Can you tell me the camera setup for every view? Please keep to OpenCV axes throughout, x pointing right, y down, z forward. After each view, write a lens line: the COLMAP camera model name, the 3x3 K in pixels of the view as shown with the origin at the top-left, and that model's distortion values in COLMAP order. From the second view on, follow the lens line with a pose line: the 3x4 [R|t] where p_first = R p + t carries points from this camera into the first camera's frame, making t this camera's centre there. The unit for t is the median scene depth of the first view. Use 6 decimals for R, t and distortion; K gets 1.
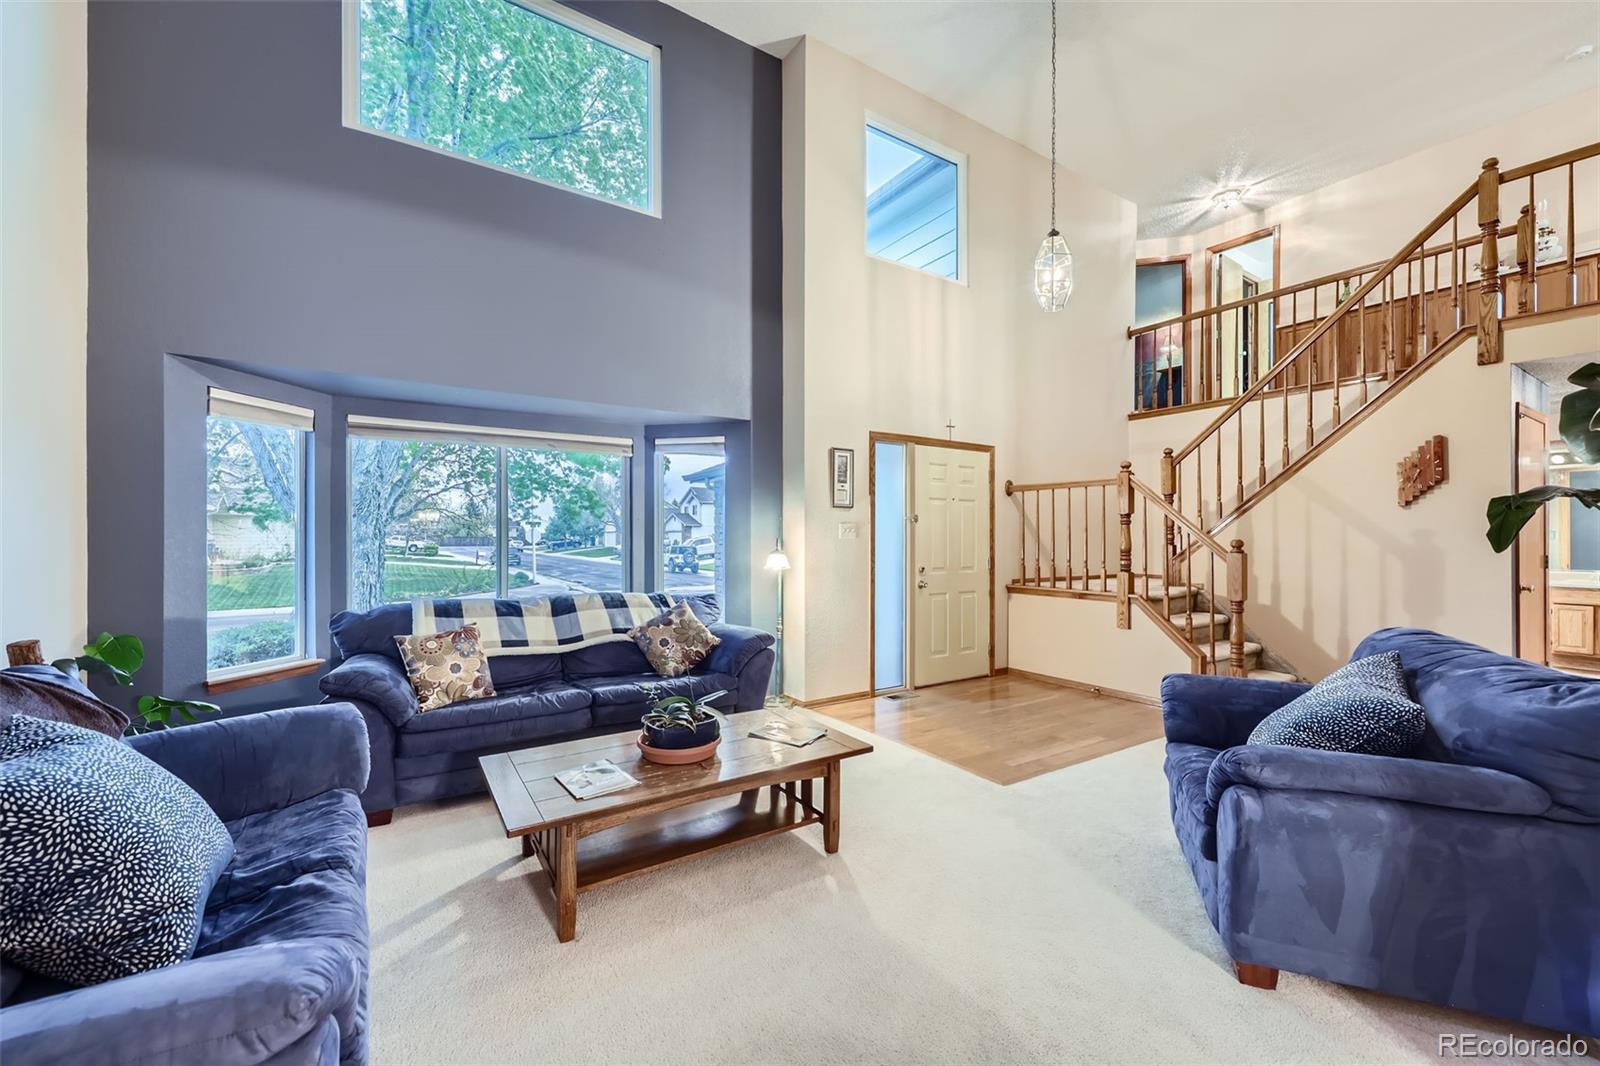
lens RADIAL K [[635.9, 0, 799.3], [0, 635.9, 539.4], [0, 0, 1]] dist [0.006508, 0.000409]
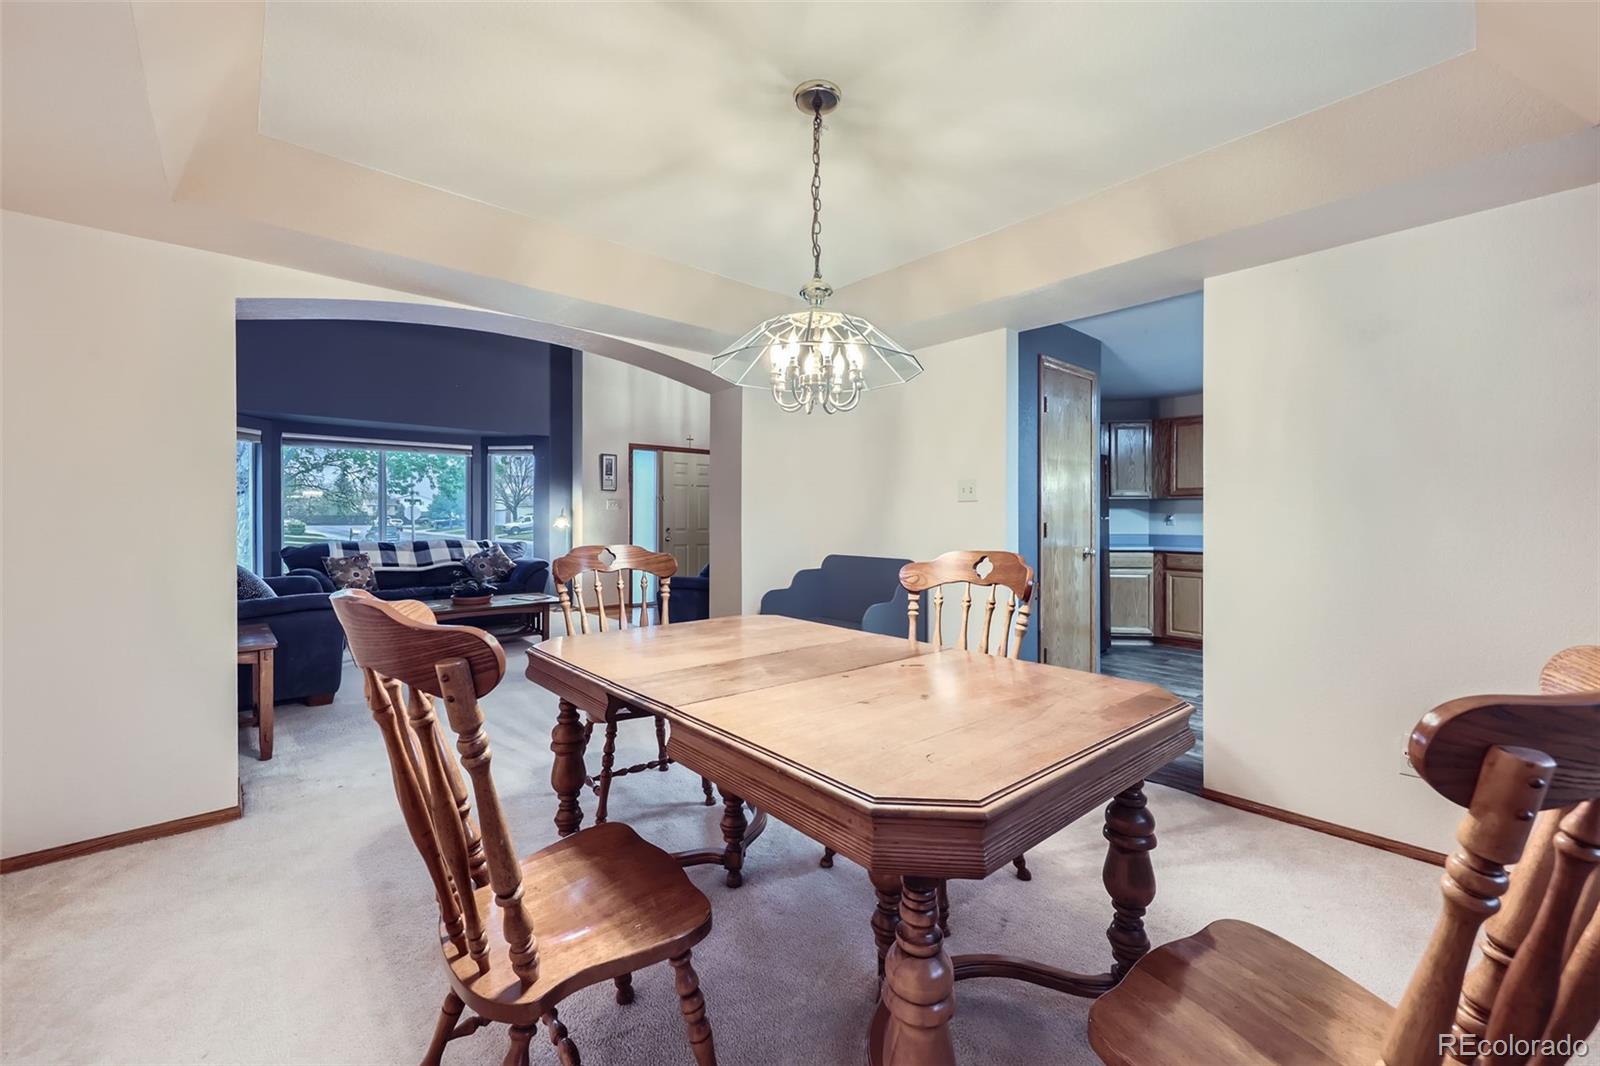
lens RADIAL K [[635.9, 0, 802.0], [0, 635.9, 517.7], [0, 0, 1]] dist [0.006508, 0.000409]
pose [[0.988900, 0.000757, 0.148580, 0.369488], [-0.000417, 0.999997, -0.002315, 0.028642], [-0.148581, 0.002227, 0.988898, -0.811130]]
